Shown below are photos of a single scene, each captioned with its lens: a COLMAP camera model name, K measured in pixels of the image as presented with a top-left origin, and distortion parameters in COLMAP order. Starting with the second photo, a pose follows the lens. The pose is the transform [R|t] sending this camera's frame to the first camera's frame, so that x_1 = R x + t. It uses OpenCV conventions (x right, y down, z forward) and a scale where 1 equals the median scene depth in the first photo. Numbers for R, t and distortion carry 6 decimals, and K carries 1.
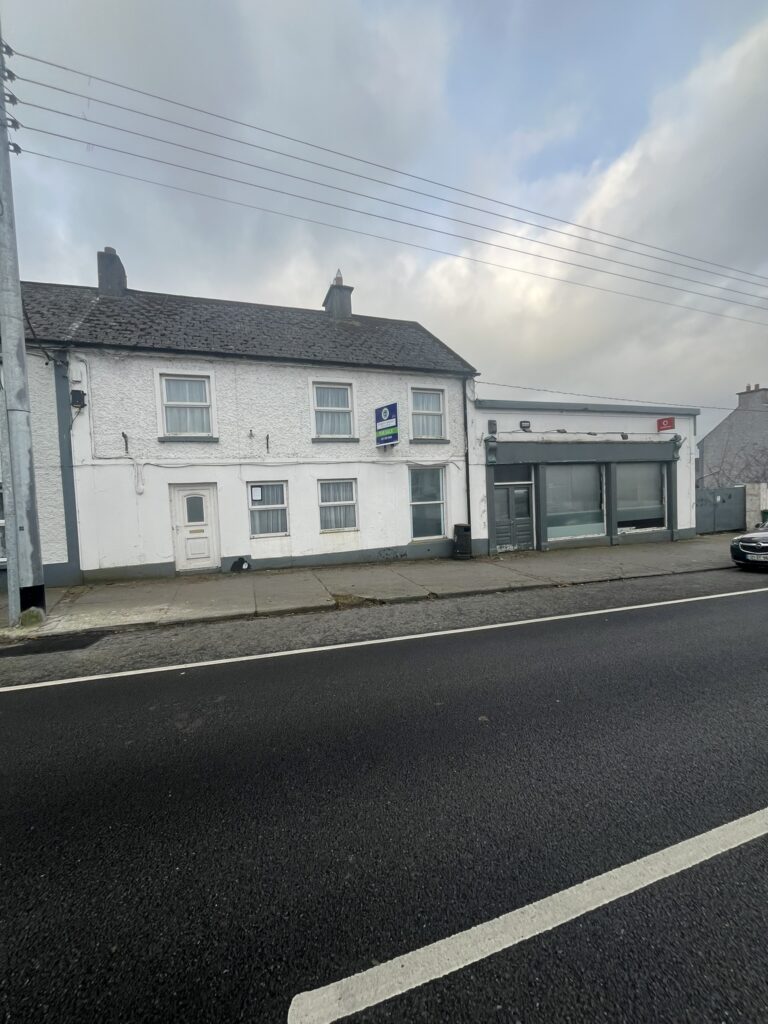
lens RADIAL K [[414.6, 0, 384.7], [0, 414.6, 511.4], [0, 0, 1]] dist [-0.003584, -0.000091]
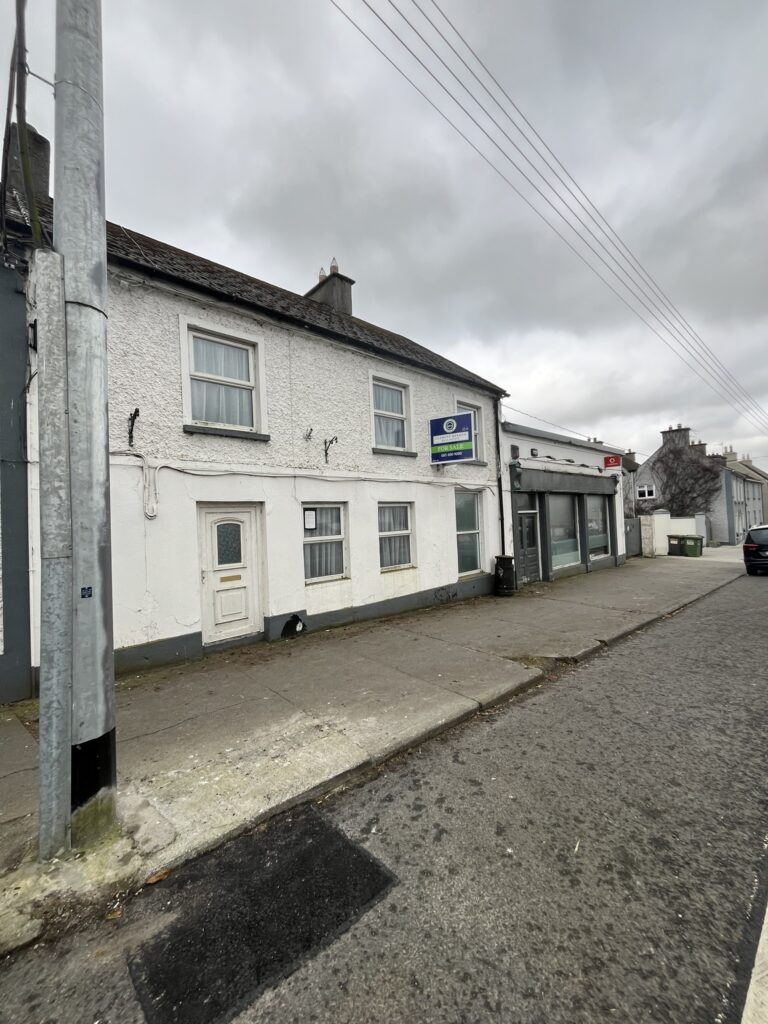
lens RADIAL K [[414.6, 0, 384.7], [0, 414.6, 511.4], [0, 0, 1]] dist [-0.003584, -0.000091]
pose [[0.922905, 0.013086, 0.384806, -0.475766], [0.018233, 0.996816, -0.077629, -0.000385], [-0.384596, 0.078661, 0.919727, 0.317832]]
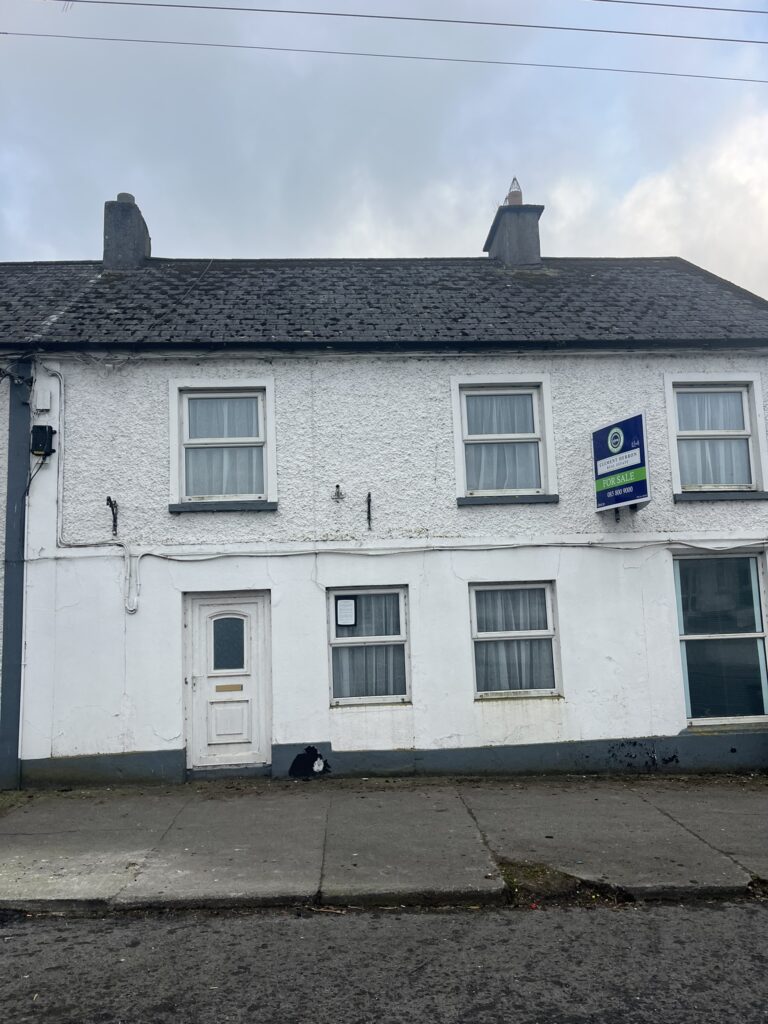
lens RADIAL K [[770.2, 0, 384.0], [0, 770.2, 518.0], [0, 0, 1]] dist [0.073593, -0.108395]
pose [[0.958981, -0.026615, -0.282219, -0.005304], [-0.018131, 0.987785, -0.154763, -0.013001], [0.282891, 0.153531, 0.946784, 0.134514]]
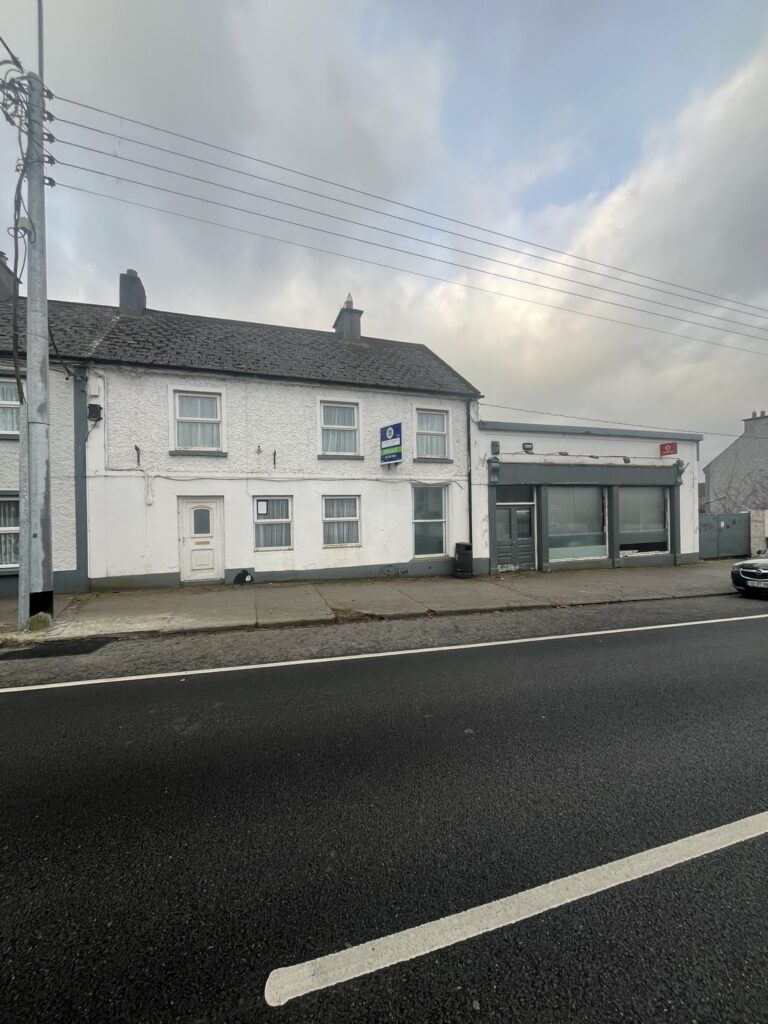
lens RADIAL K [[414.6, 0, 384.7], [0, 414.6, 511.4], [0, 0, 1]] dist [-0.003584, -0.000091]
pose [[0.999572, 0.025461, -0.014396, 0.008630], [-0.026020, 0.998858, -0.040065, -0.000439], [0.013359, 0.040423, 0.999093, -0.018406]]
